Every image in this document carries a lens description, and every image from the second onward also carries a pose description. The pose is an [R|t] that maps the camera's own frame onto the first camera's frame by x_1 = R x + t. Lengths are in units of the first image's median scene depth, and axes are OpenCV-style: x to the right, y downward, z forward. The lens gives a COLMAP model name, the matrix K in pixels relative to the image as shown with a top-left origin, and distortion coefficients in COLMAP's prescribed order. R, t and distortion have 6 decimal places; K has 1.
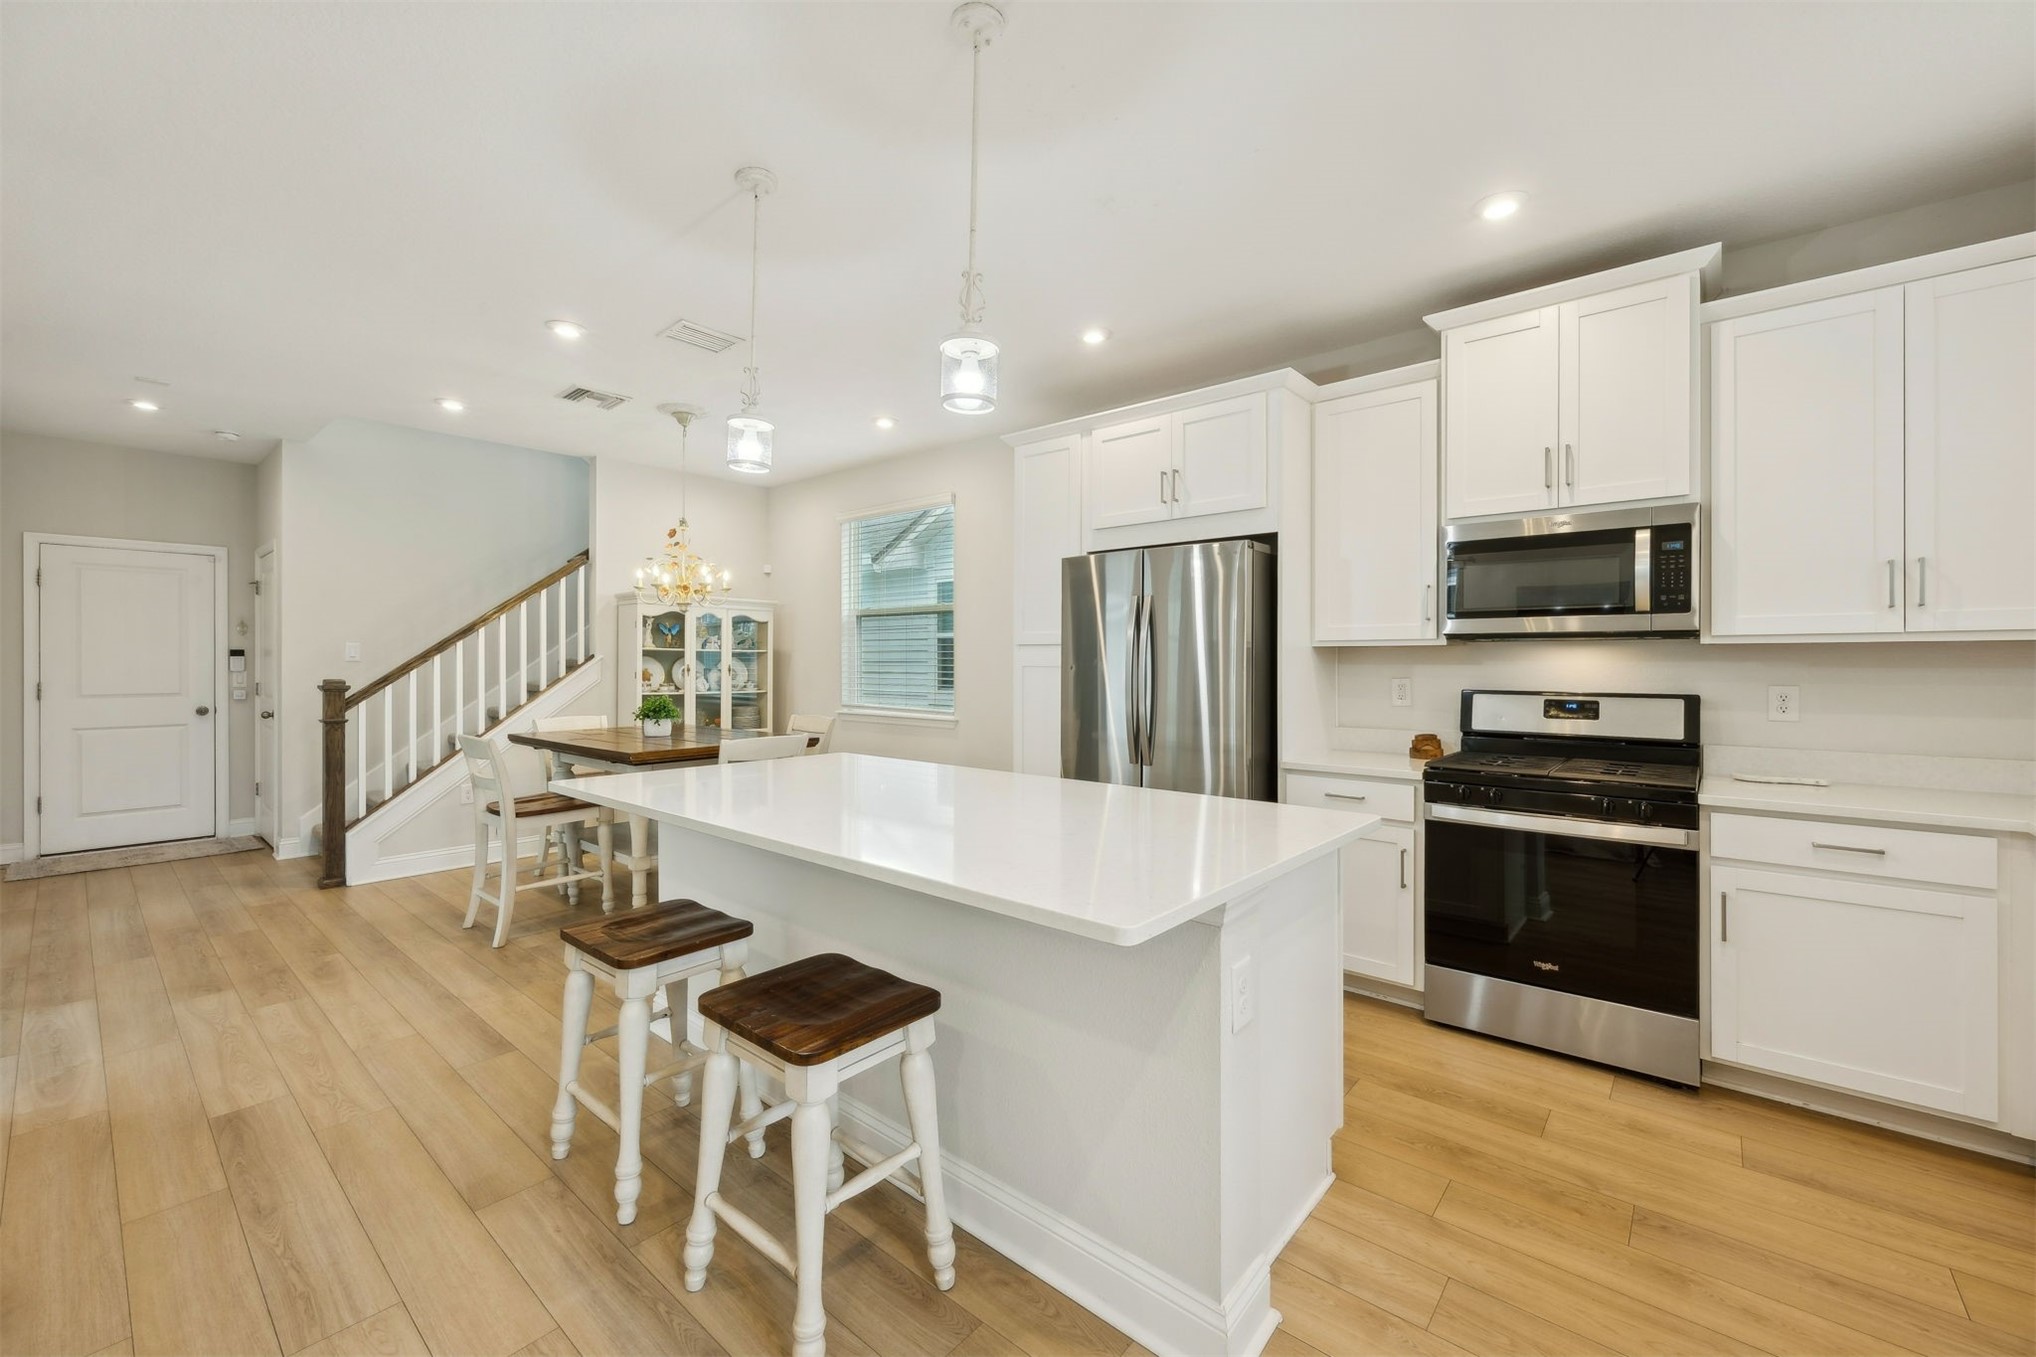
lens RADIAL K [[819.6, 0, 1016.1], [0, 819.6, 666.9], [0, 0, 1]] dist [0.007491, -0.002580]
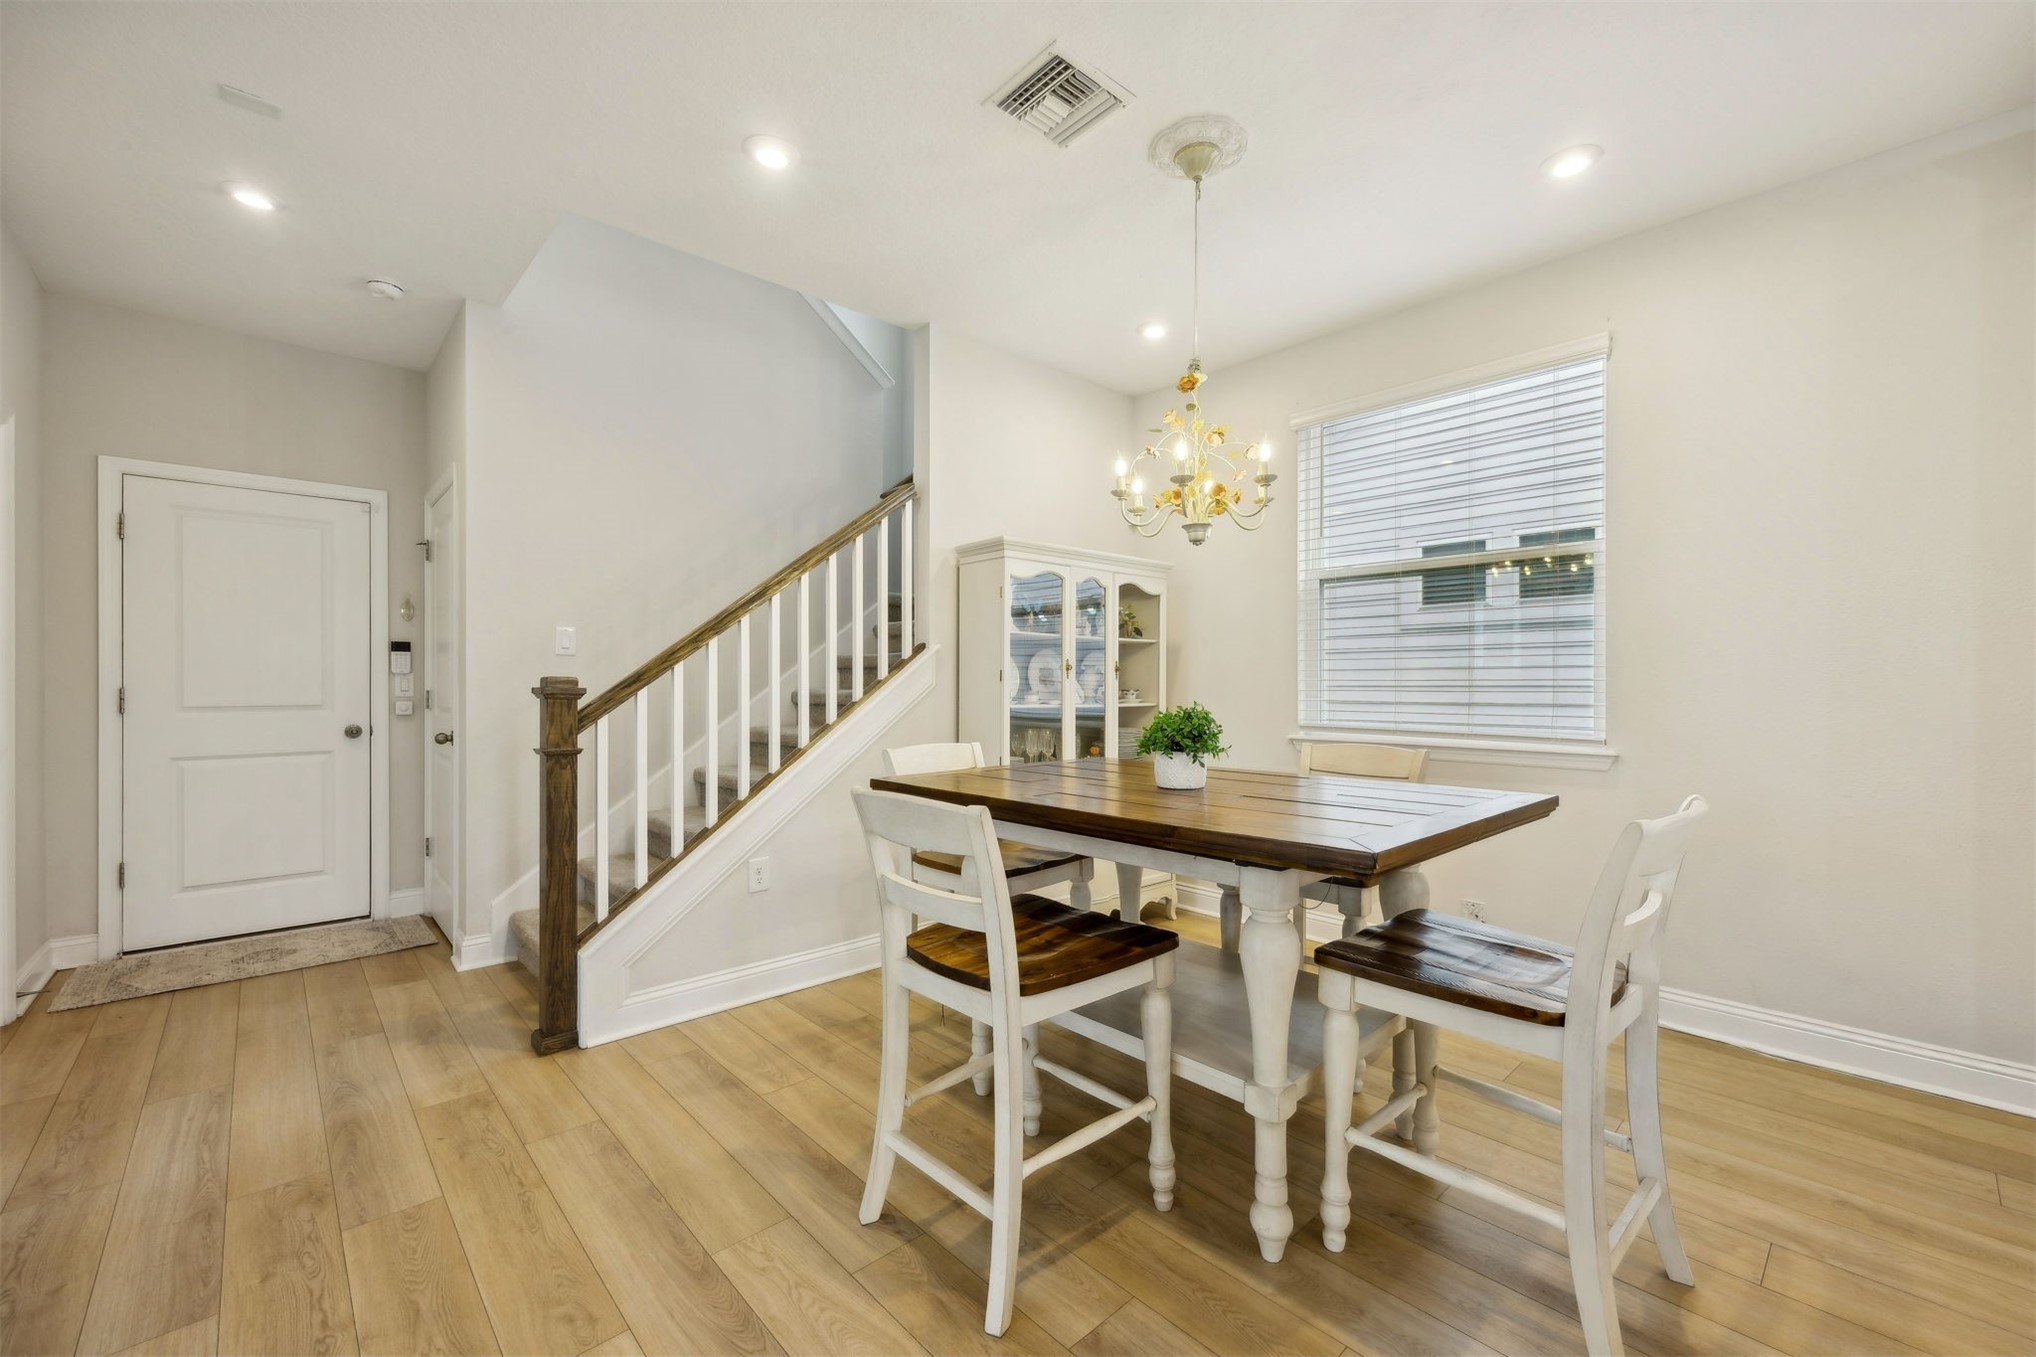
lens RADIAL K [[819.6, 0, 1033.5], [0, 819.6, 685.9], [0, 0, 1]] dist [0.007491, -0.002580]
pose [[0.994765, -0.002668, -0.102153, -0.393340], [0.002251, 0.999989, -0.004190, 0.021483], [0.102163, 0.003939, 0.994760, 0.416432]]
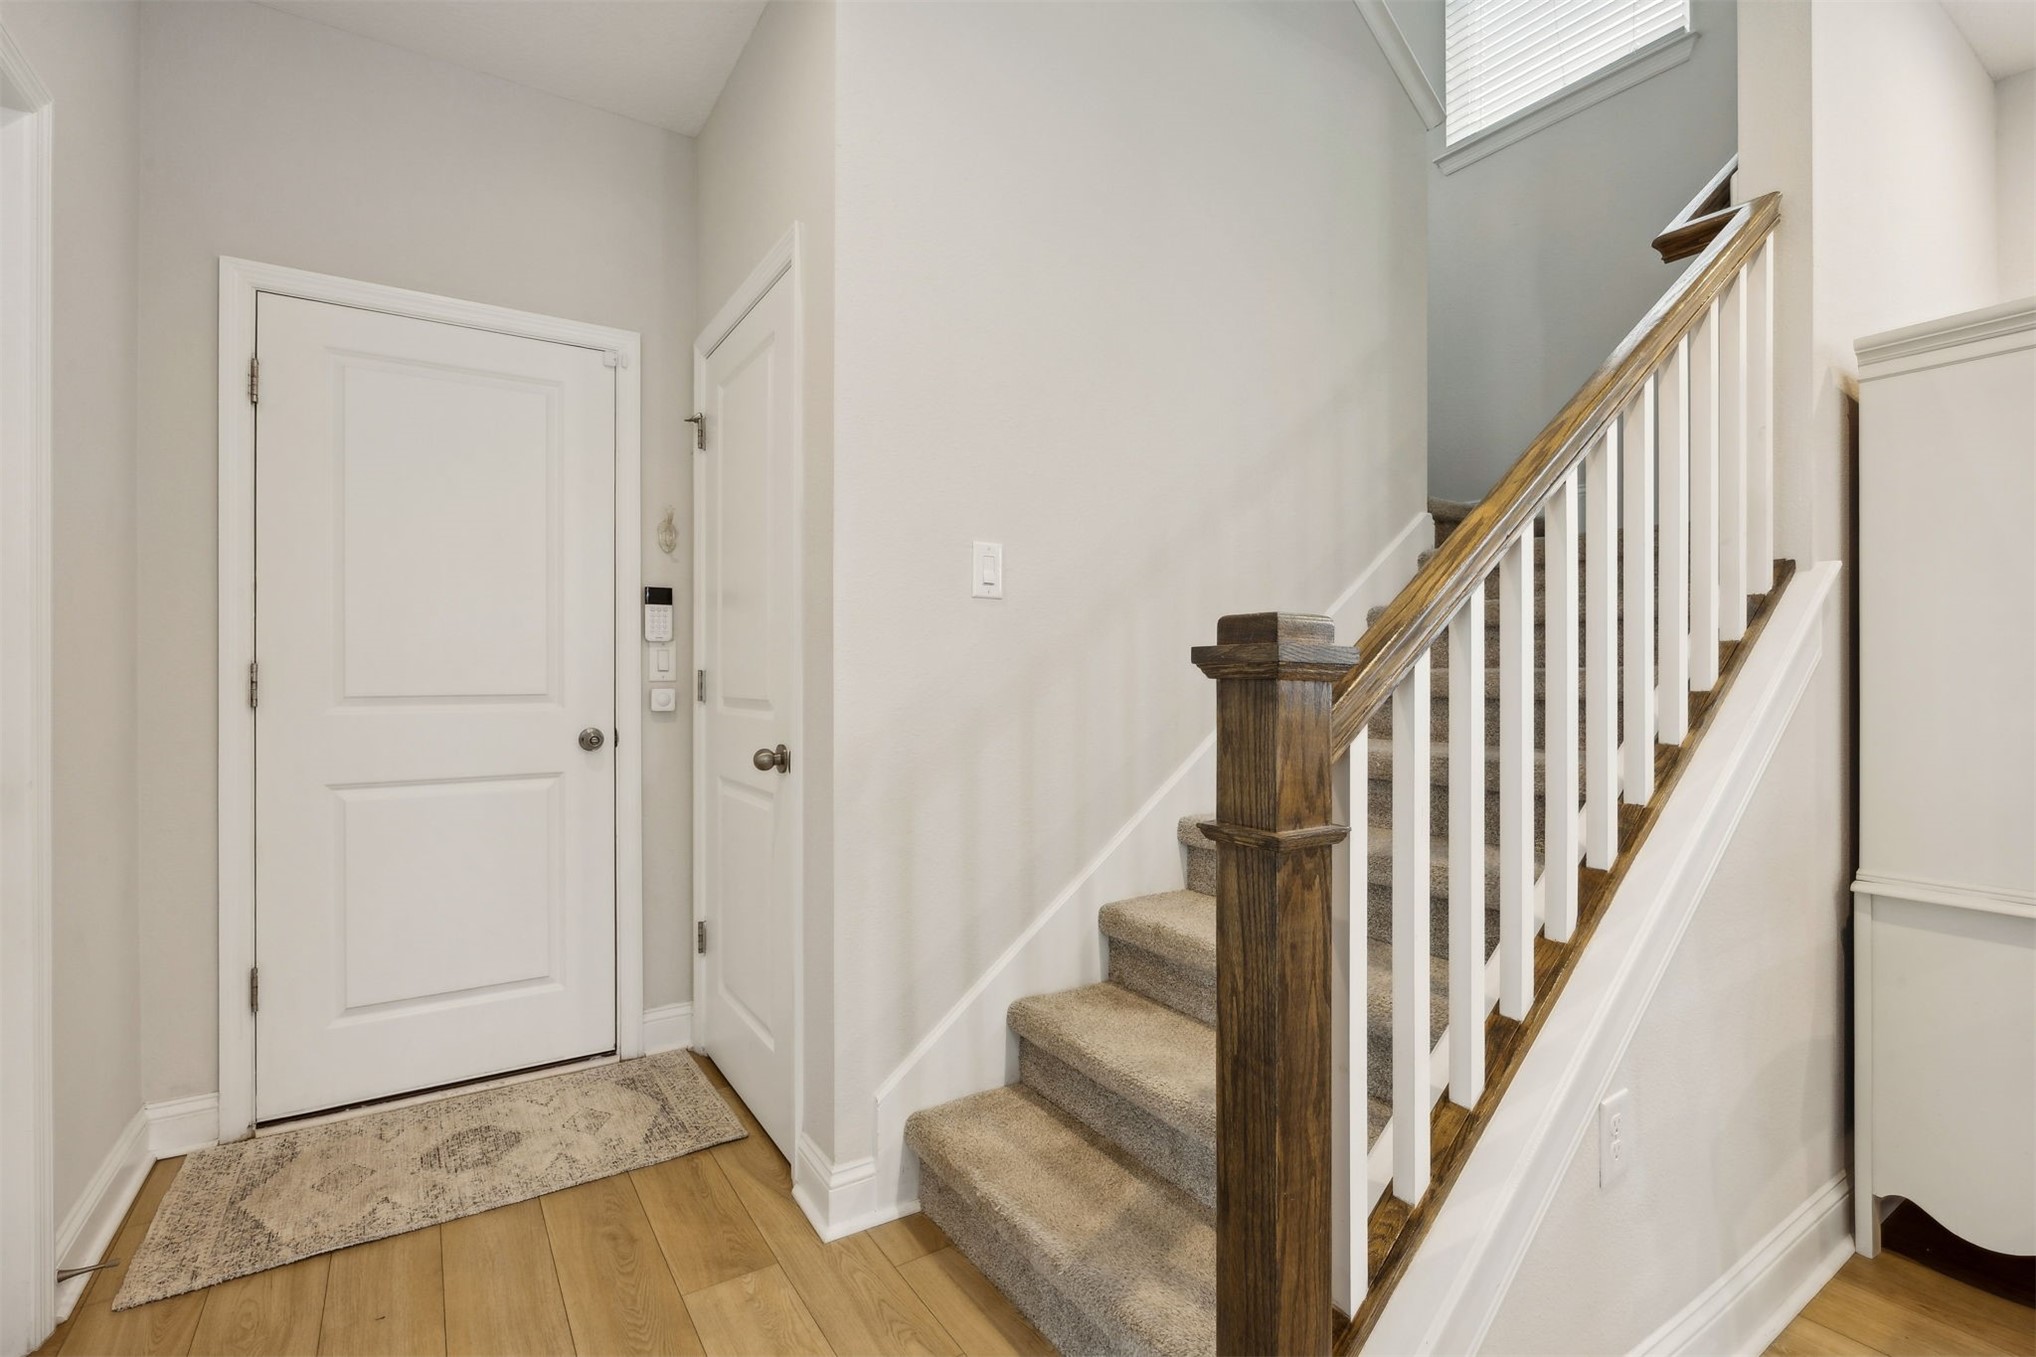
lens RADIAL K [[916.8, 0, 1016.8], [0, 916.8, 676.1], [0, 0, 1]] dist [-0.008852, 0.000857]
pose [[0.963086, -0.001918, -0.269188, -0.725087], [0.000749, 0.999990, -0.004447, 0.026799], [0.269193, 0.004081, 0.963077, 0.679964]]
